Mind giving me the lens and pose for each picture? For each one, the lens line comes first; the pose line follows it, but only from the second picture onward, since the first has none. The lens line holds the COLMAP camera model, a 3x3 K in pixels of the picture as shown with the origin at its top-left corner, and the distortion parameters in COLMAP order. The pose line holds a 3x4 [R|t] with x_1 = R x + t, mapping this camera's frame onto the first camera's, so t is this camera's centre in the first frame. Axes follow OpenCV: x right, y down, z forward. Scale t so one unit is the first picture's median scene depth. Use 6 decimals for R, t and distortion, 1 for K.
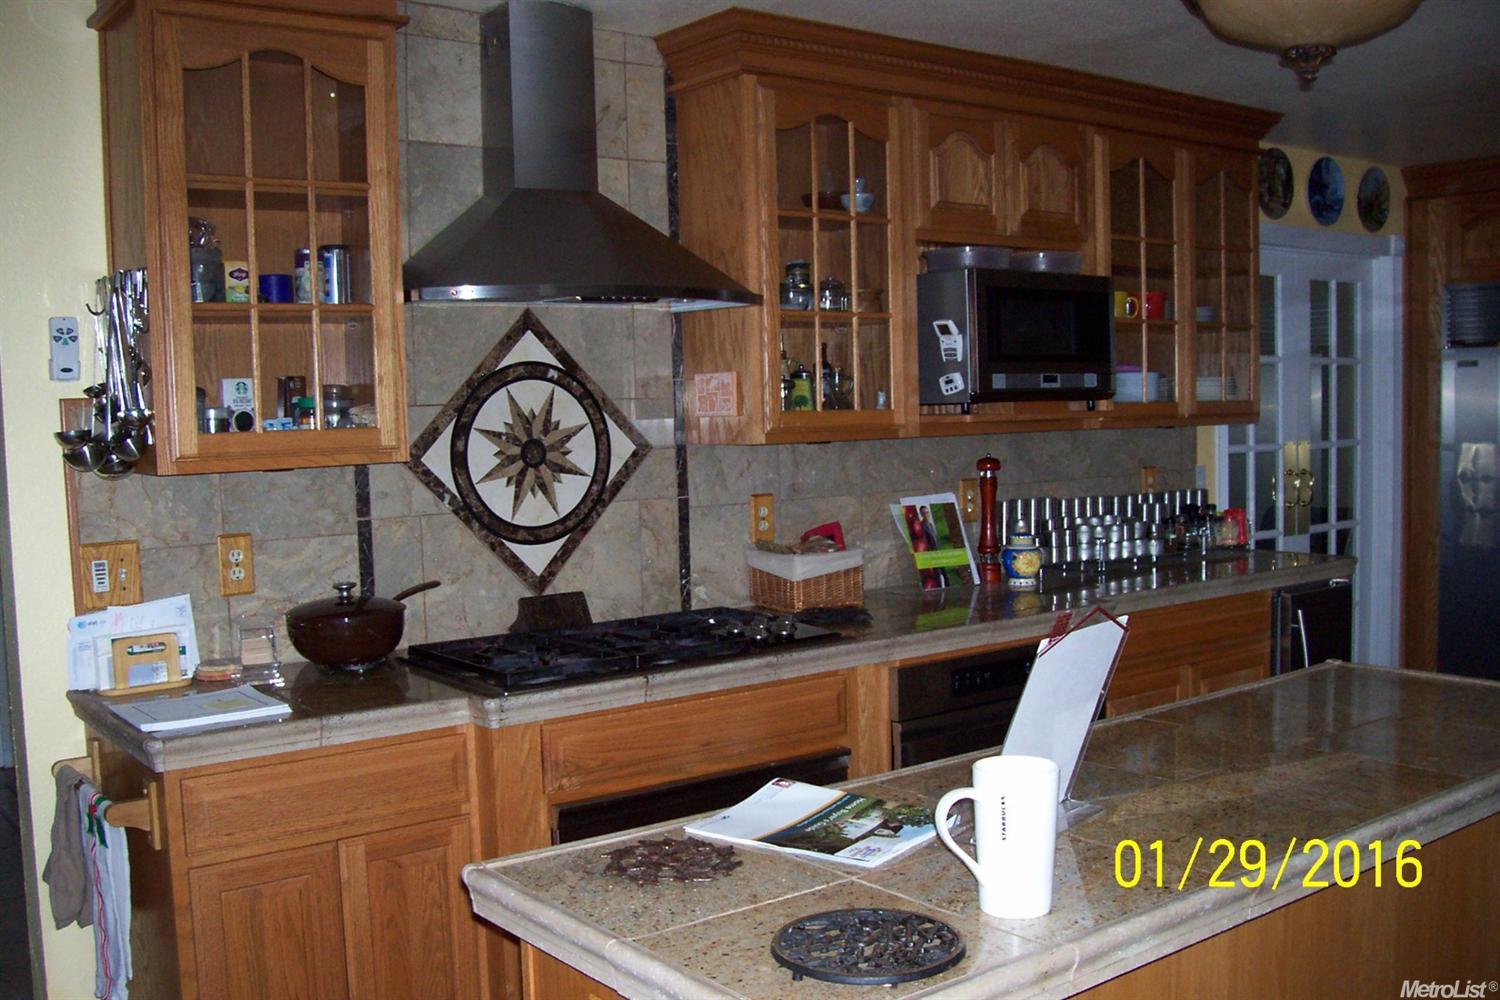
lens RADIAL K [[1496.1, 0, 726.8], [0, 1496.1, 529.8], [0, 0, 1]] dist [-0.174750, 0.174648]
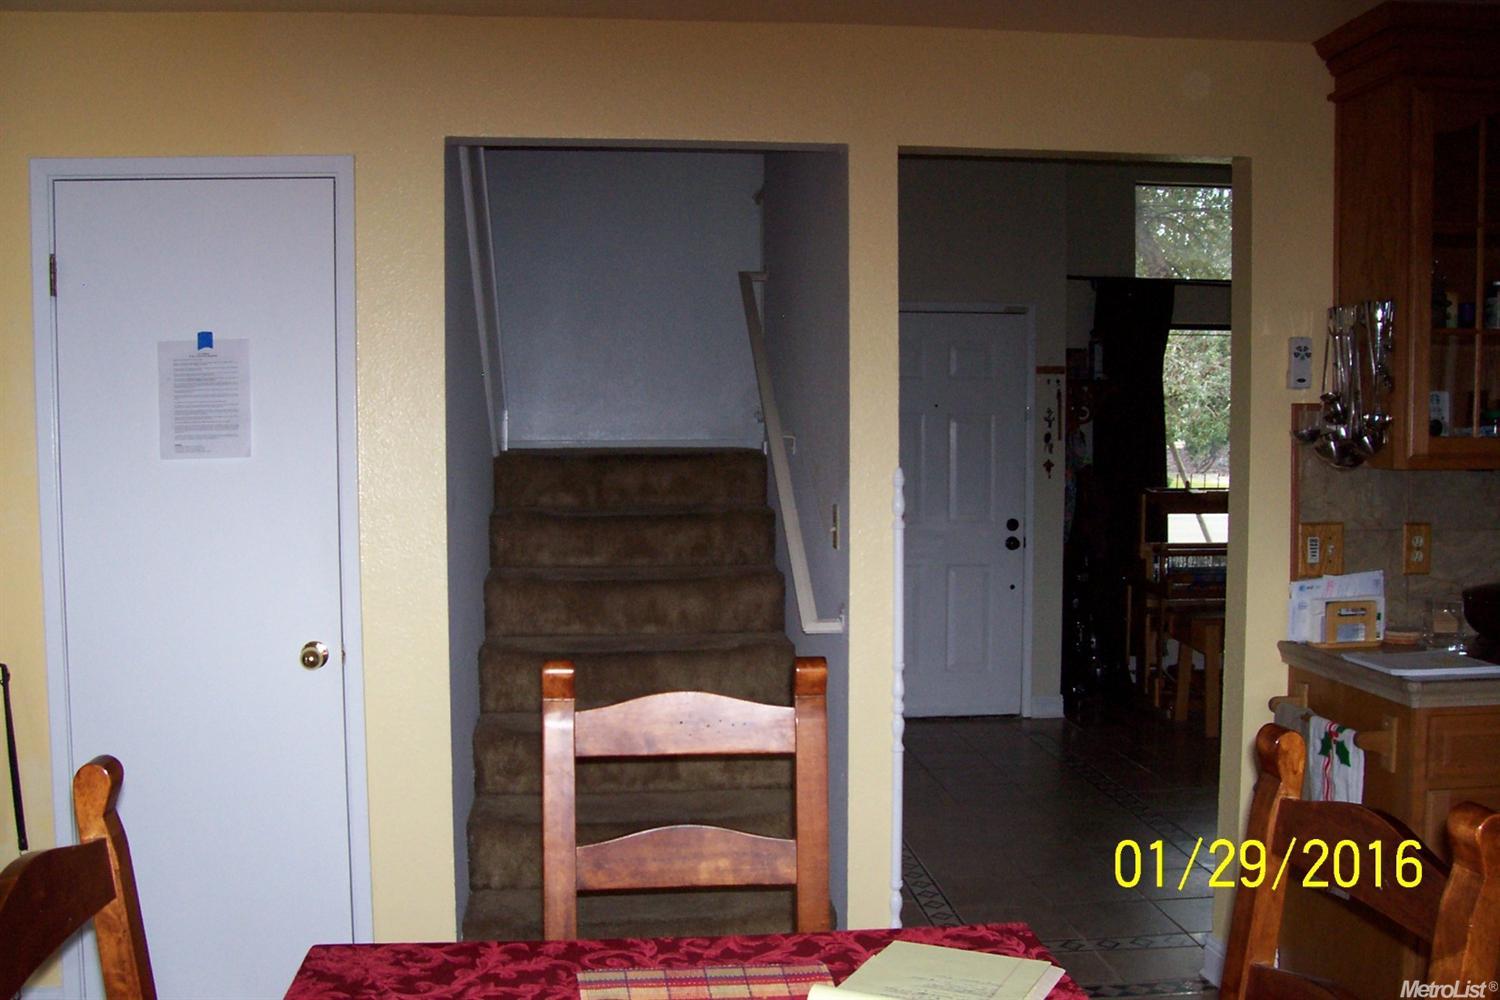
lens RADIAL K [[1496.1, 0, 726.8], [0, 1496.1, 529.8], [0, 0, 1]] dist [-0.174750, 0.174648]
pose [[0.862783, 0.058593, -0.502168, -0.241533], [-0.062456, 0.998006, 0.009141, 0.034464], [0.501703, 0.023477, 0.864722, -0.302175]]
